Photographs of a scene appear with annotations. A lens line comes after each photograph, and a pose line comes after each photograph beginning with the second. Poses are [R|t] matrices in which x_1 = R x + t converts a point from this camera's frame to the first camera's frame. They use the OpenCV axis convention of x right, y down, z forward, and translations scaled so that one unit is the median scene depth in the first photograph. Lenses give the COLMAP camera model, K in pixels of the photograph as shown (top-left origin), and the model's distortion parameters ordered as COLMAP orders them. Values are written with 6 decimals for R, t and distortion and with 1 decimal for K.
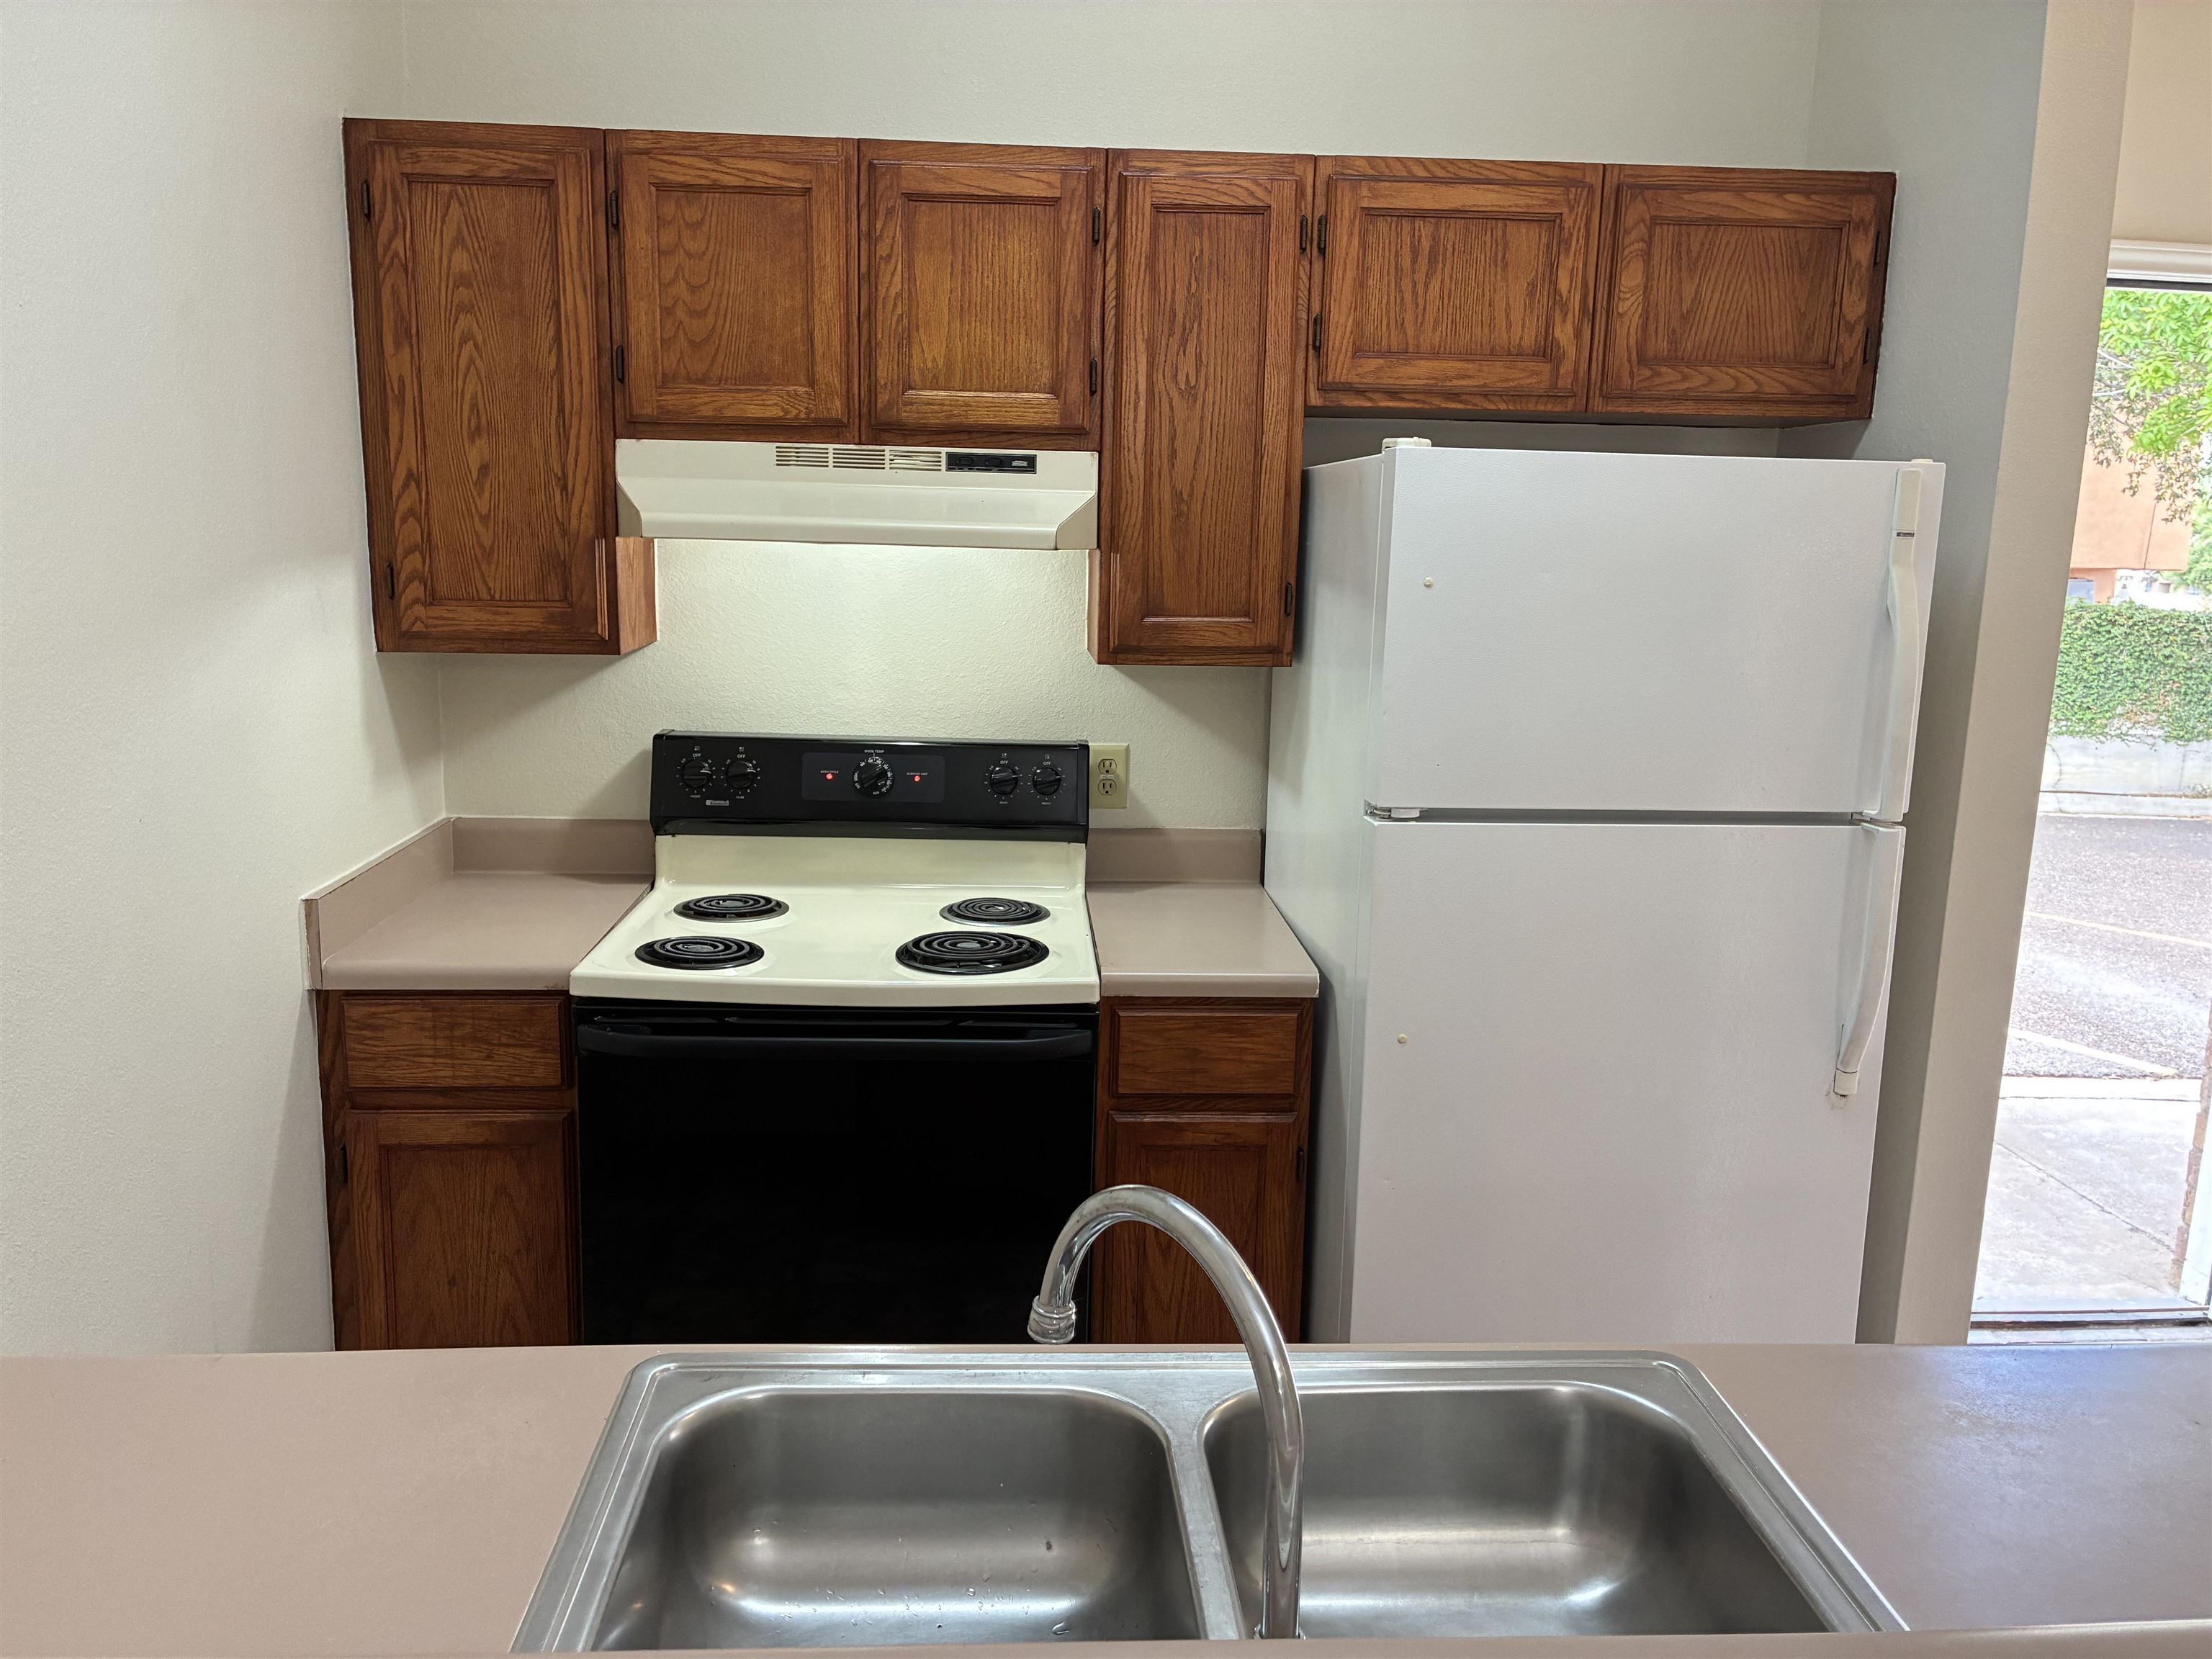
lens RADIAL K [[1683.4, 0, 1099.4], [0, 1683.4, 831.9], [0, 0, 1]] dist [0.047856, -0.065134]
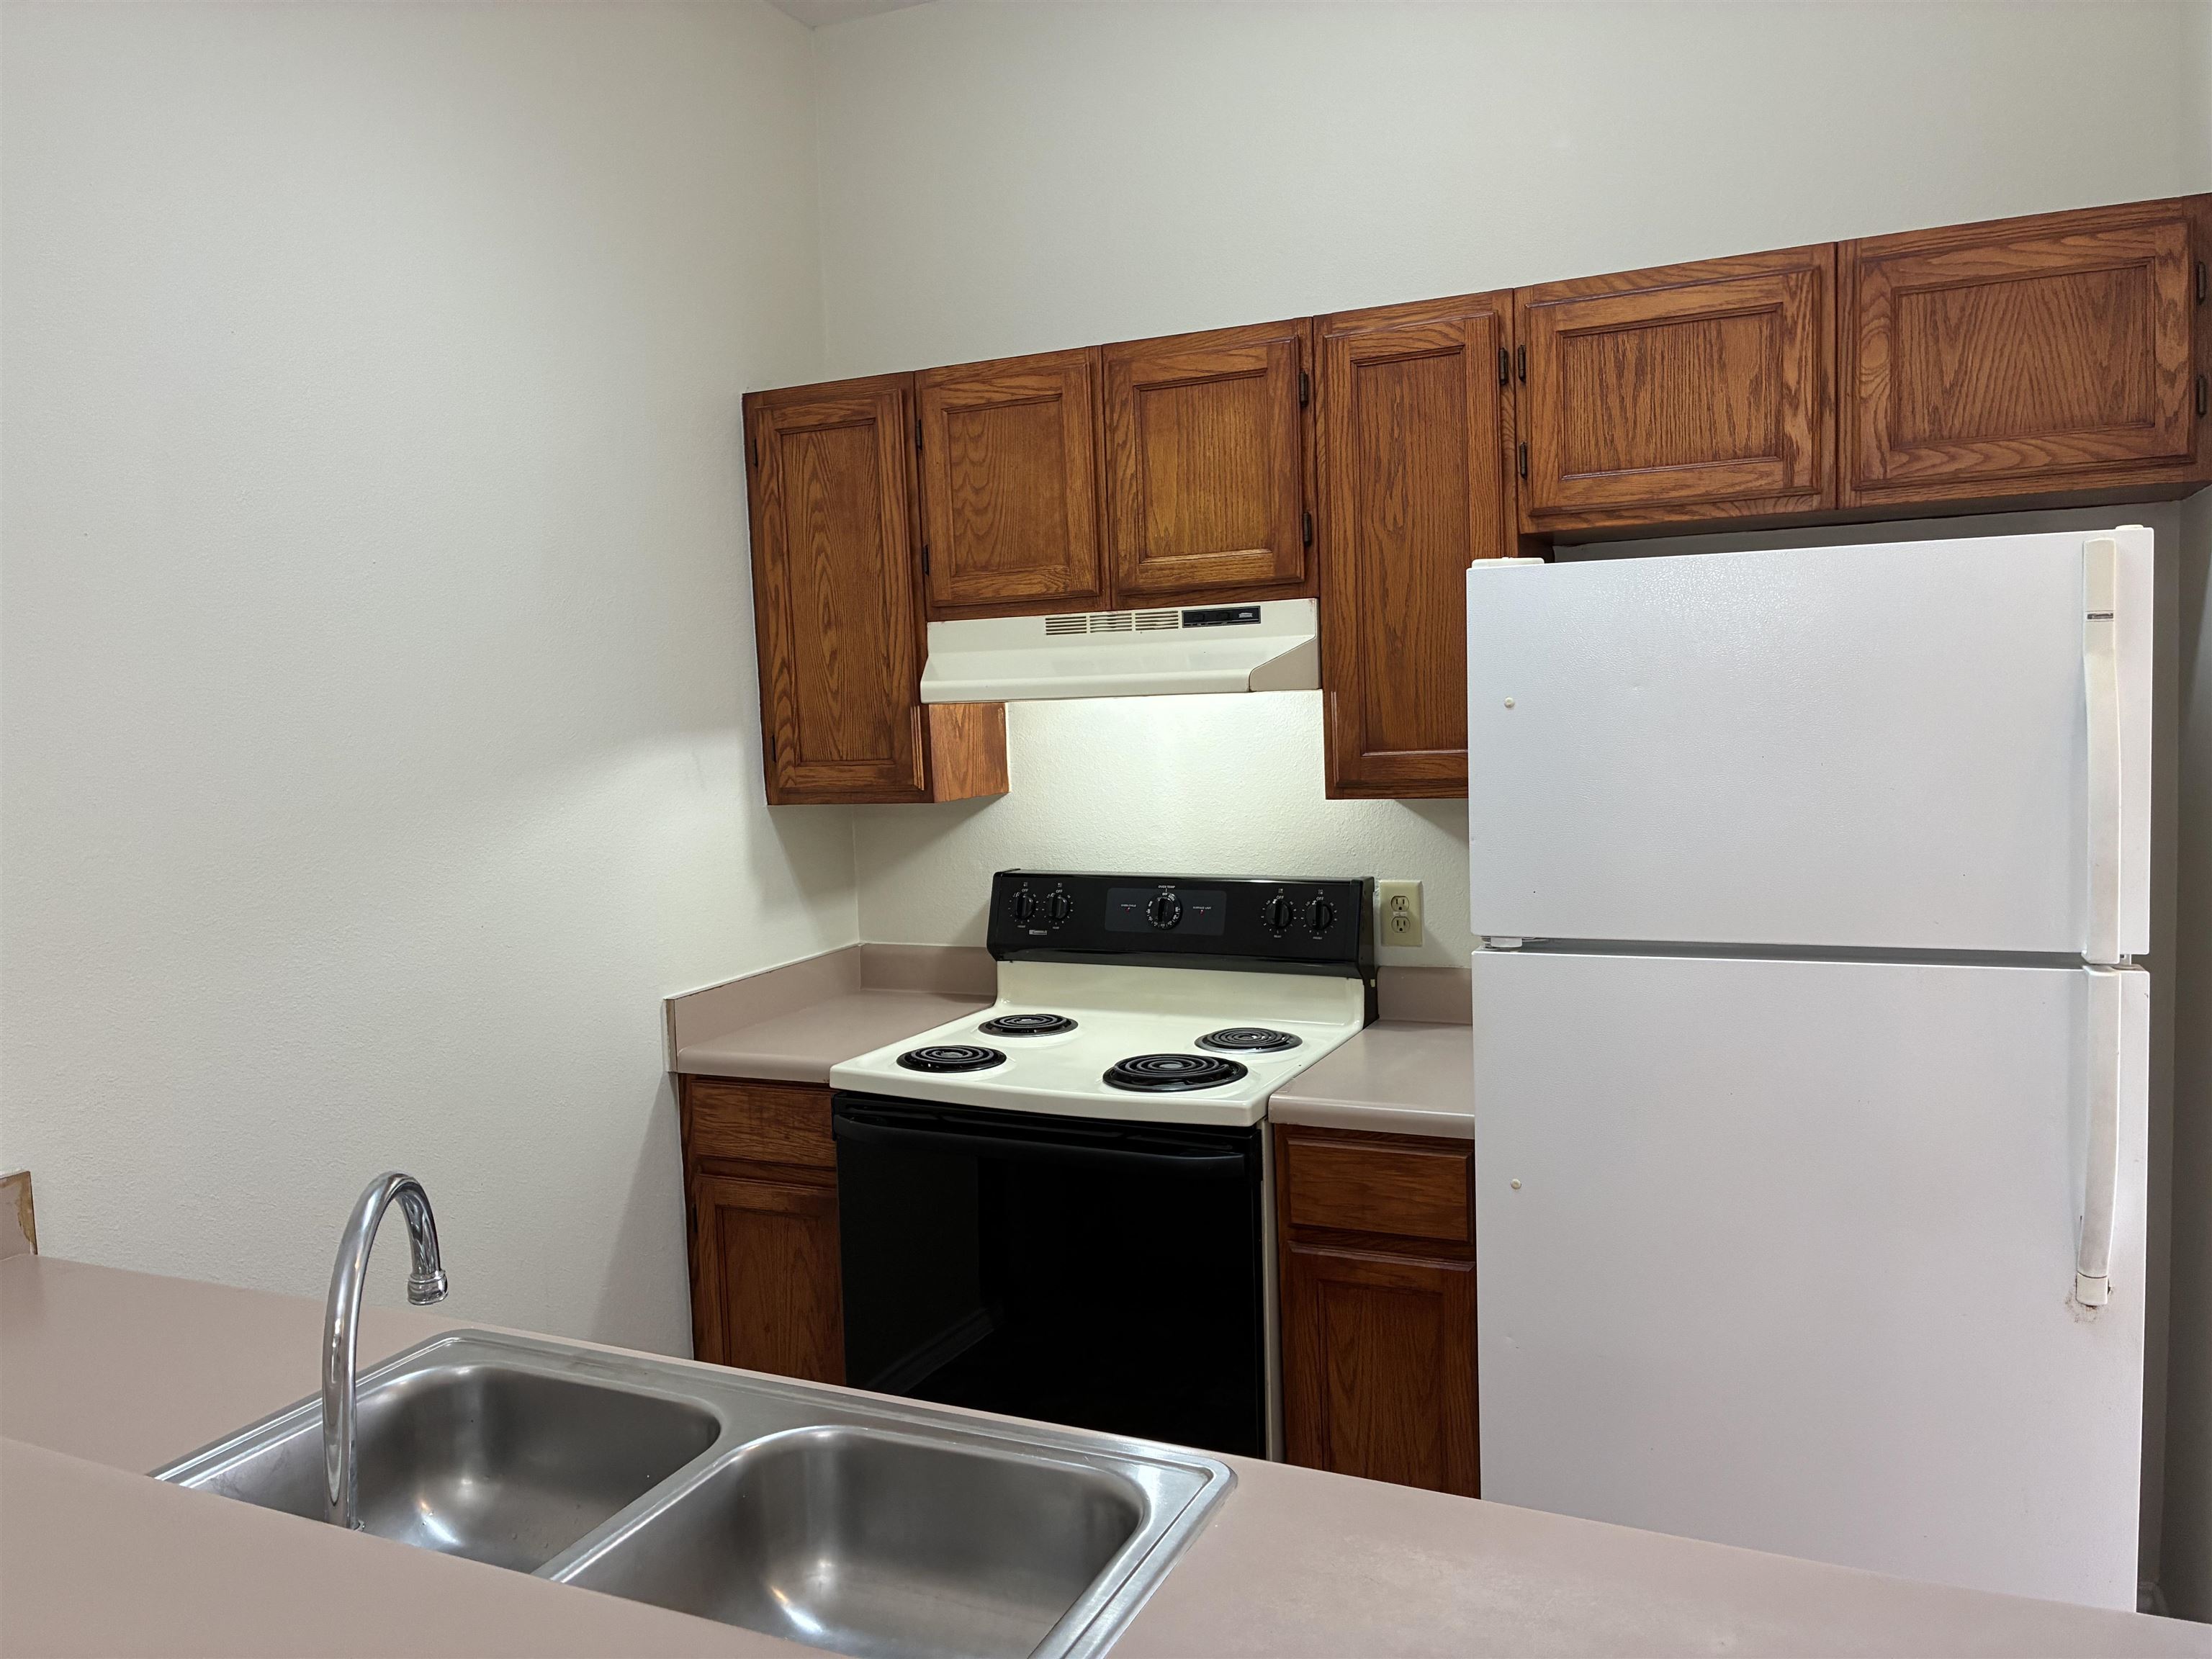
lens RADIAL K [[1683.4, 0, 1071.7], [0, 1683.4, 833.6], [0, 0, 1]] dist [0.047856, -0.065134]
pose [[0.873556, -0.015290, -0.486484, 0.379591], [-0.032520, 0.995439, -0.089681, 0.018279], [0.485637, 0.094162, 0.869075, 0.036956]]
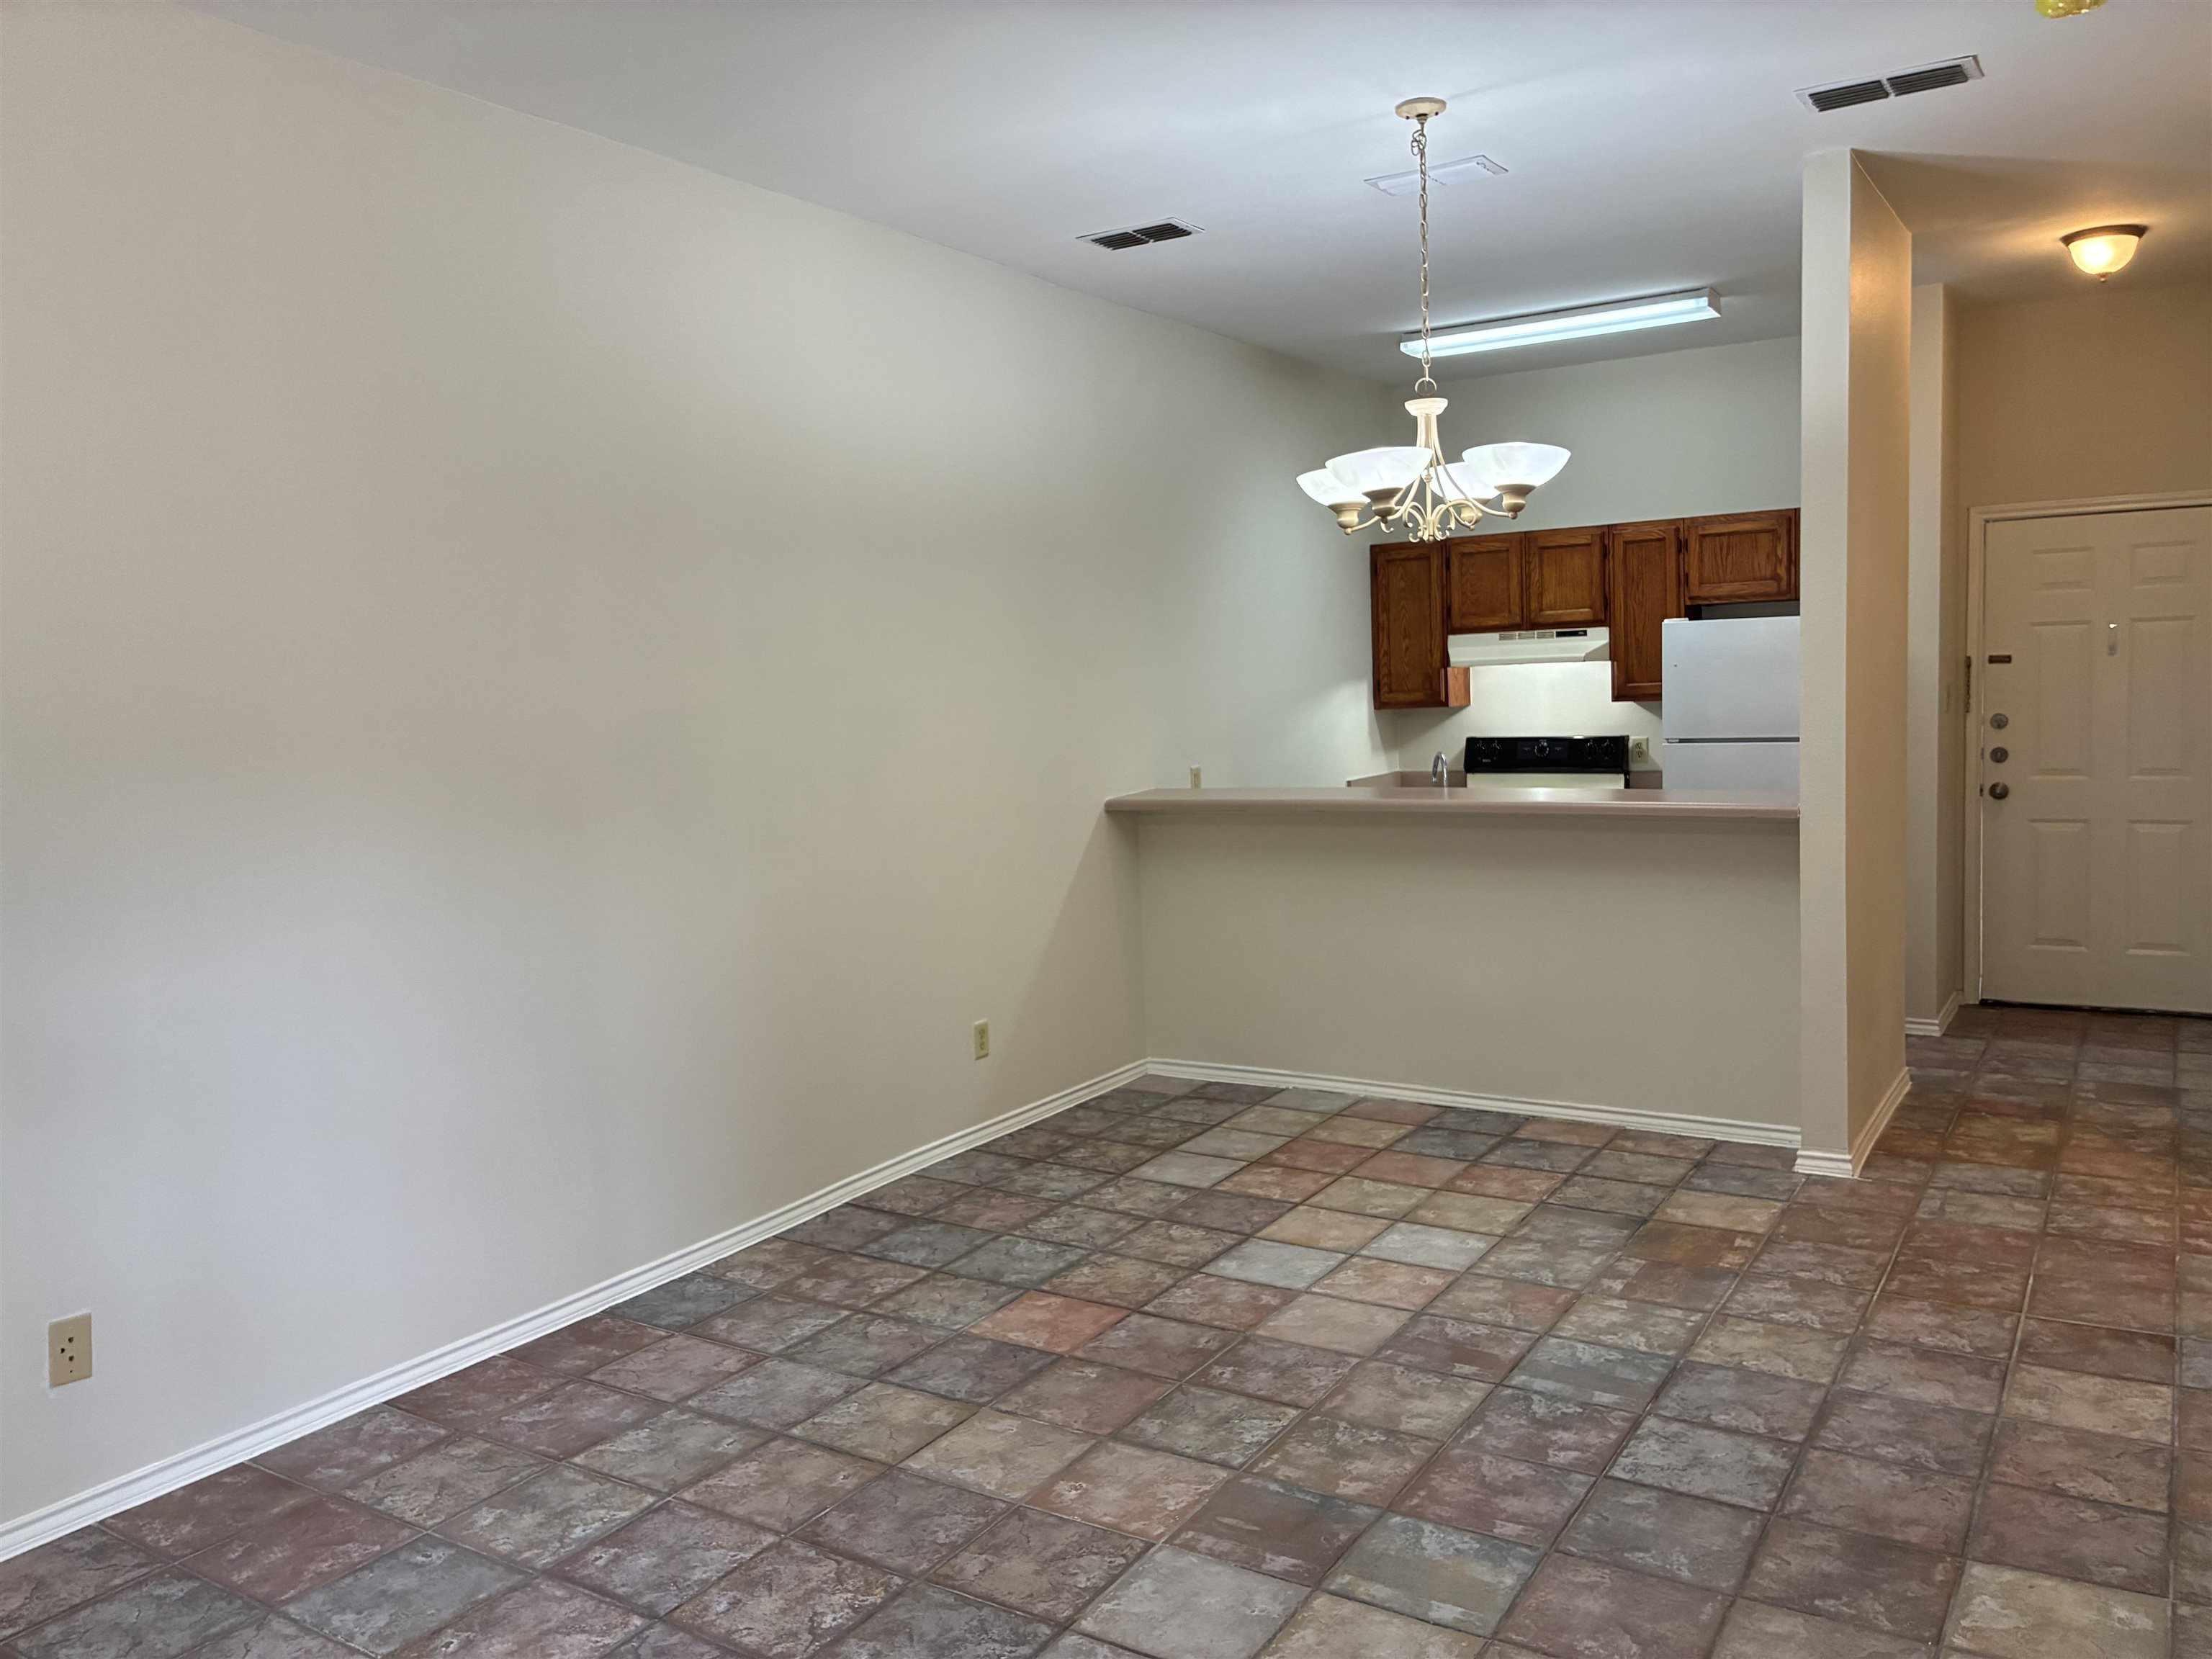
lens RADIAL K [[1683.4, 0, 1076.3], [0, 1683.4, 827.2], [0, 0, 1]] dist [0.047856, -0.065134]
pose [[0.799722, -0.002657, -0.600364, 1.004067], [-0.054159, 0.995594, -0.076549, 0.379983], [0.597922, 0.093733, 0.796055, -1.785918]]
